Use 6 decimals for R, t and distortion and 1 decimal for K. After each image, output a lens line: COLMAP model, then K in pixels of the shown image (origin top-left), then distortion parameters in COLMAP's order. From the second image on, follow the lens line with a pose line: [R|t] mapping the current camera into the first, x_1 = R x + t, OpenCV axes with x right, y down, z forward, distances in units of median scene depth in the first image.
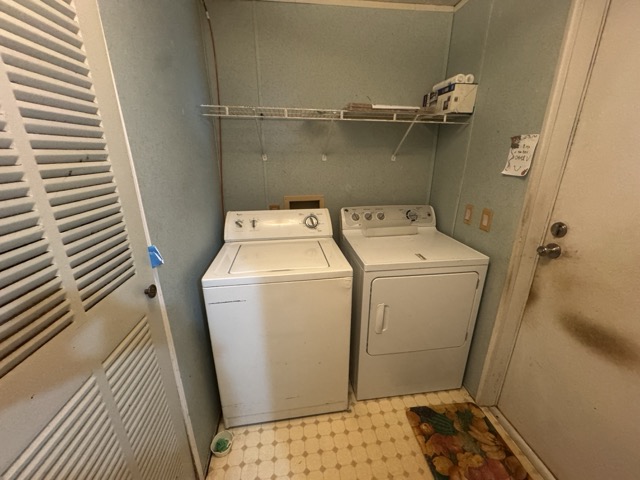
lens RADIAL K [[252.8, 0, 321.0], [0, 252.8, 238.2], [0, 0, 1]] dist [0.002540, -0.000462]
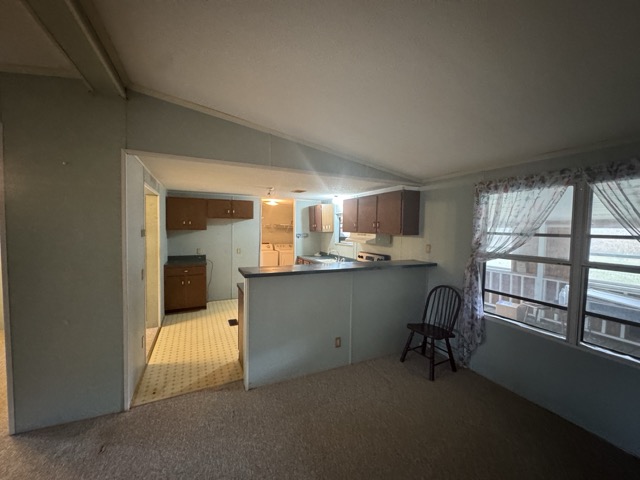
lens RADIAL K [[252.8, 0, 320.9], [0, 252.8, 238.2], [0, 0, 1]] dist [0.002540, -0.000462]
pose [[0.950240, 0.004489, 0.311485, -0.790224], [0.079030, 0.963710, -0.254985, 1.465761], [-0.301326, 0.266914, 0.915401, -5.039979]]
